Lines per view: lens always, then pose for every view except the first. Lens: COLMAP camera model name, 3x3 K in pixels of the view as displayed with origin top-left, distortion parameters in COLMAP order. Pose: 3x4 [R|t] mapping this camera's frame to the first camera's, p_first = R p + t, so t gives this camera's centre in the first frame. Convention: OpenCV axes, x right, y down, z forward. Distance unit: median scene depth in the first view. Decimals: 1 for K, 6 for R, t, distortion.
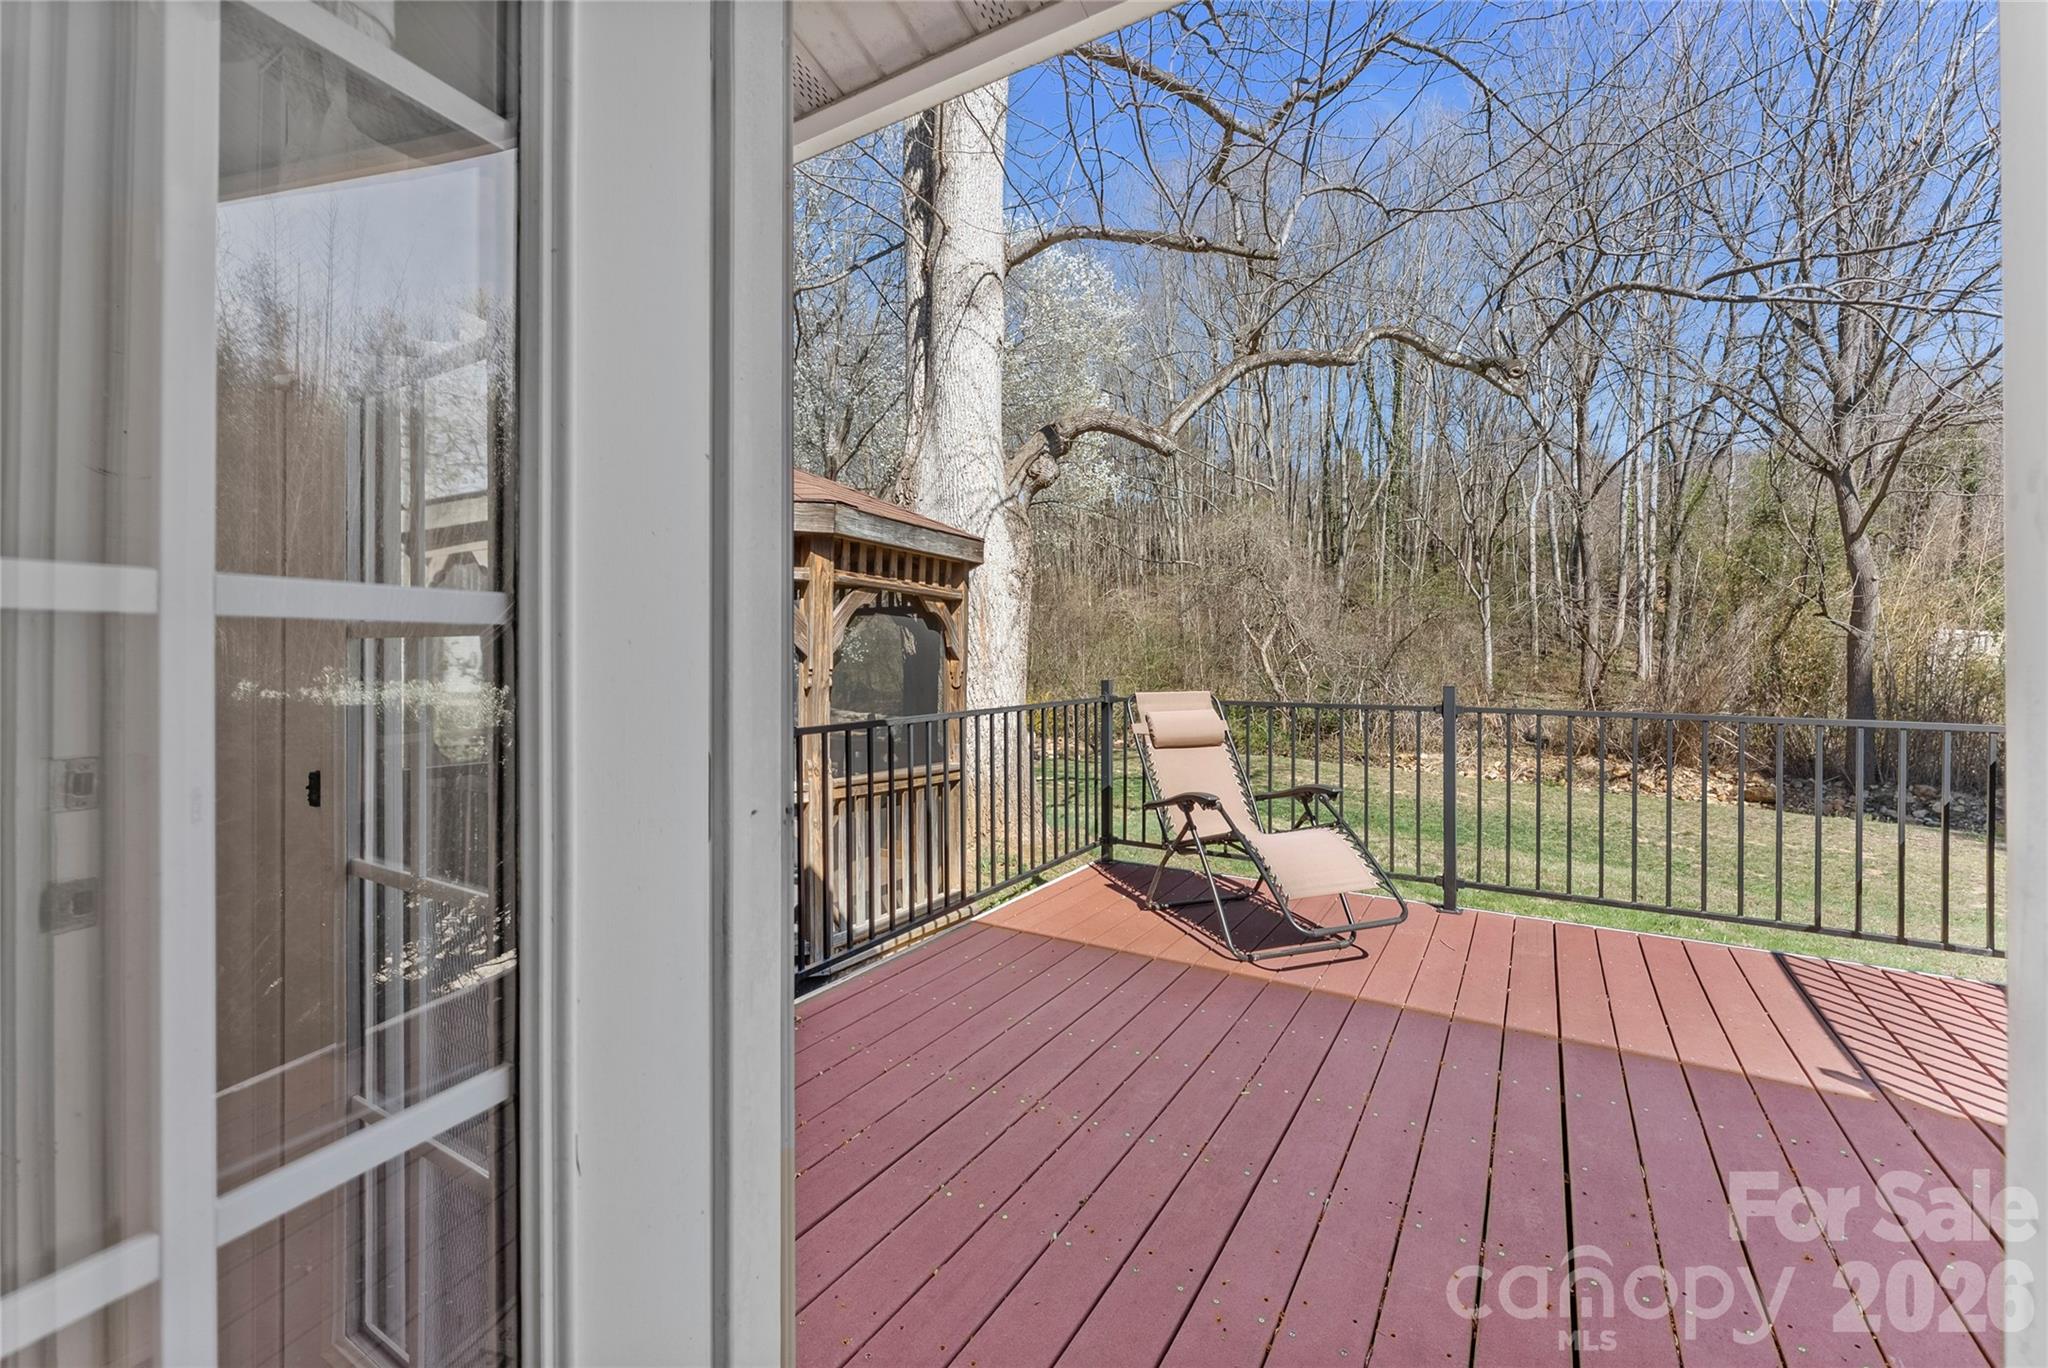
lens RADIAL K [[856.6, 0, 1002.3], [0, 856.6, 667.0], [0, 0, 1]] dist [0.000485, -0.000246]
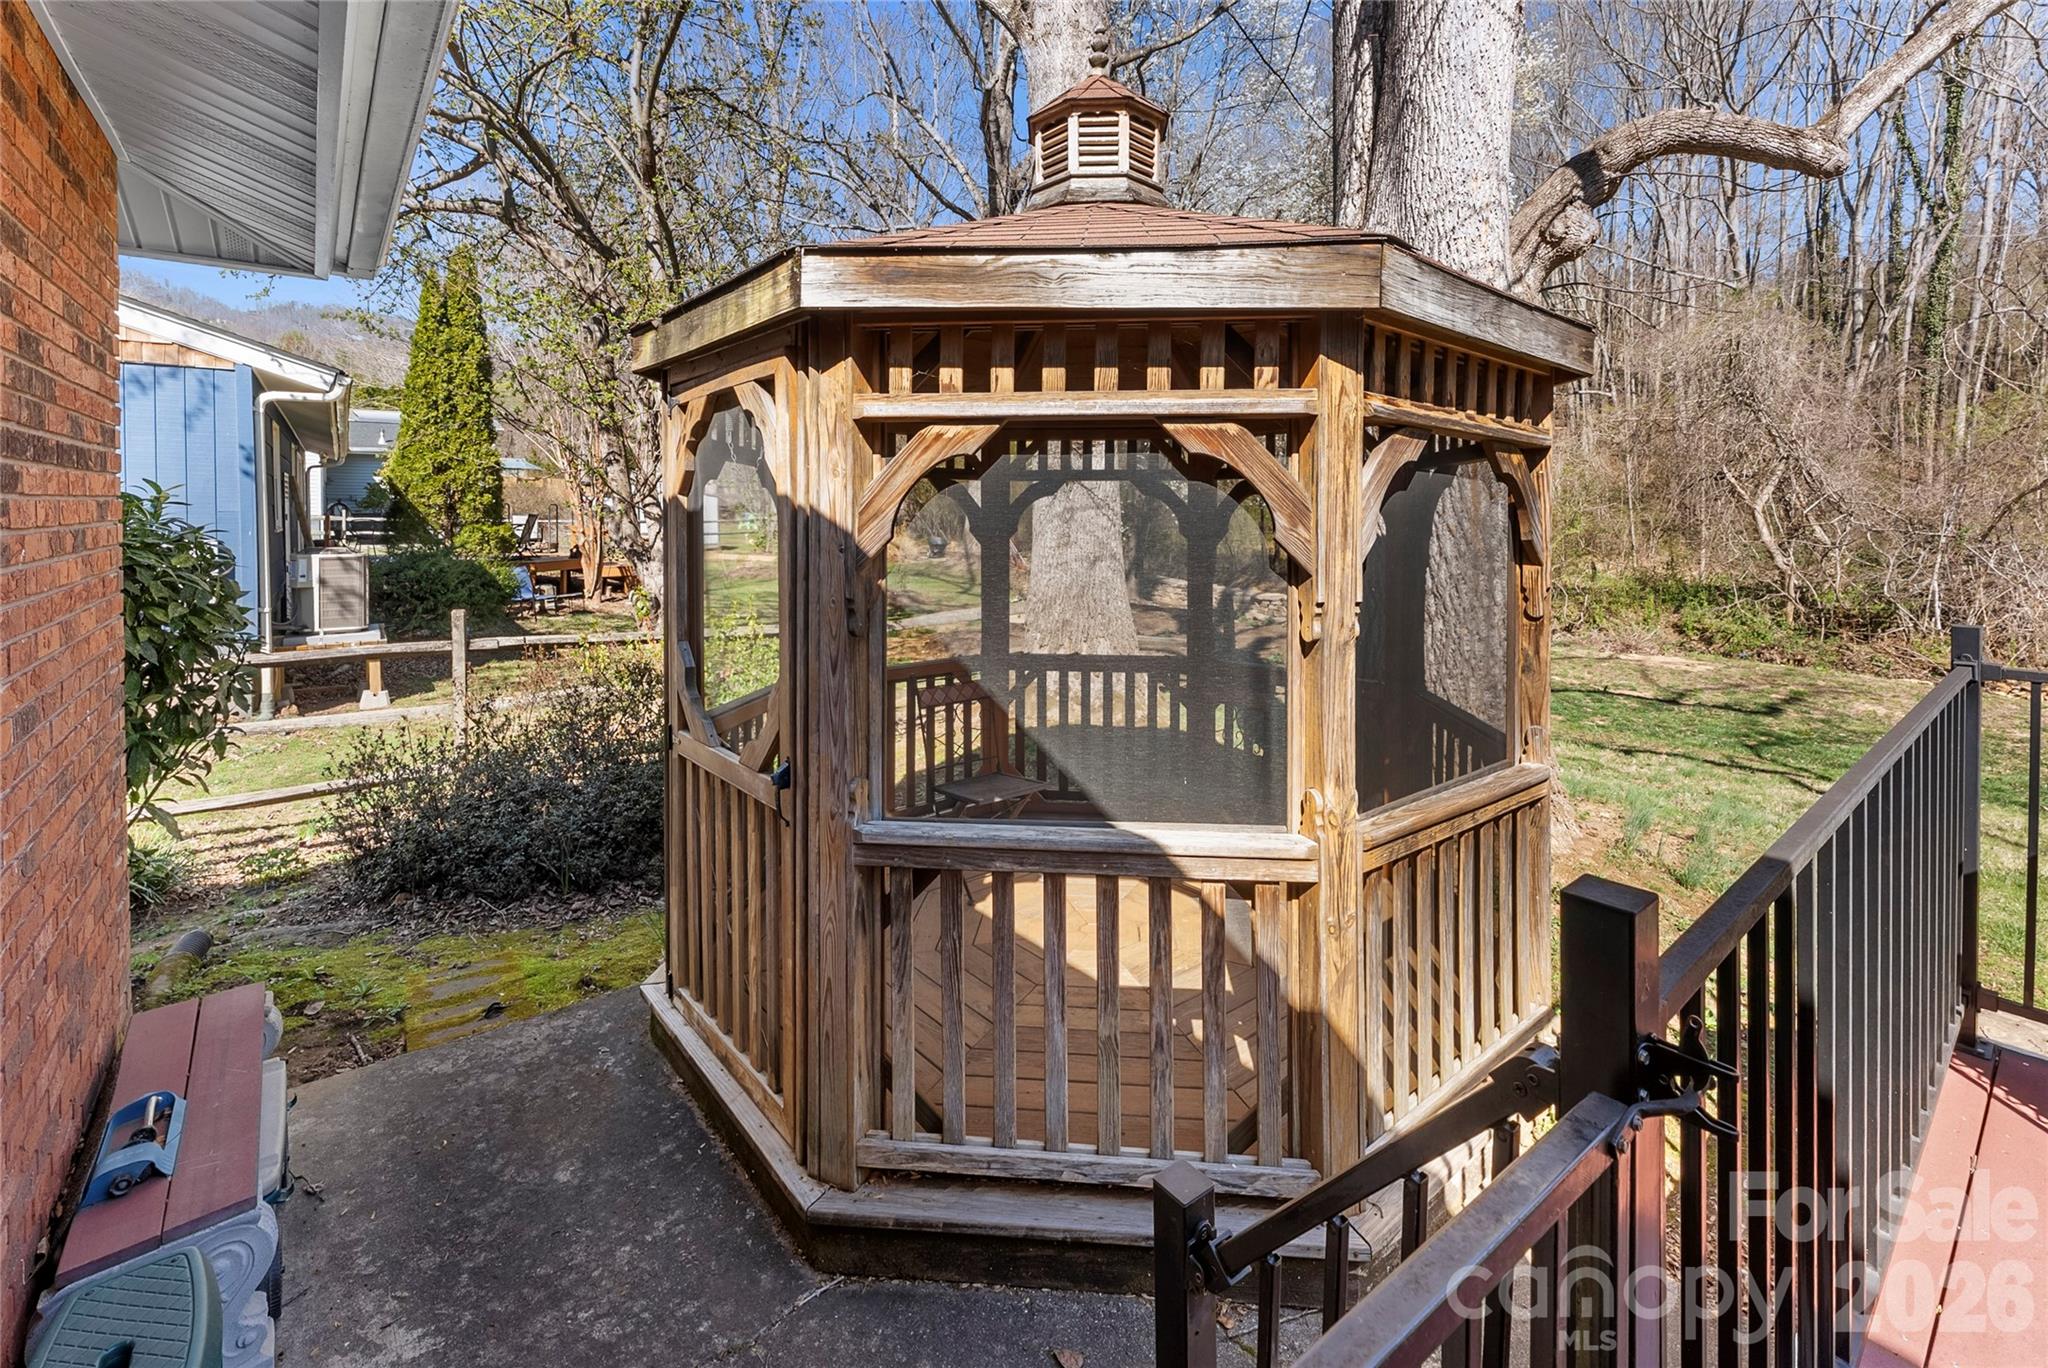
lens RADIAL K [[856.6, 0, 1002.3], [0, 856.6, 667.0], [0, 0, 1]] dist [0.000485, -0.000246]
pose [[0.938339, 0.062973, -0.339932, -0.109488], [-0.004666, 0.985488, 0.169683, -0.020801], [0.345684, -0.157634, 0.925016, 0.232371]]
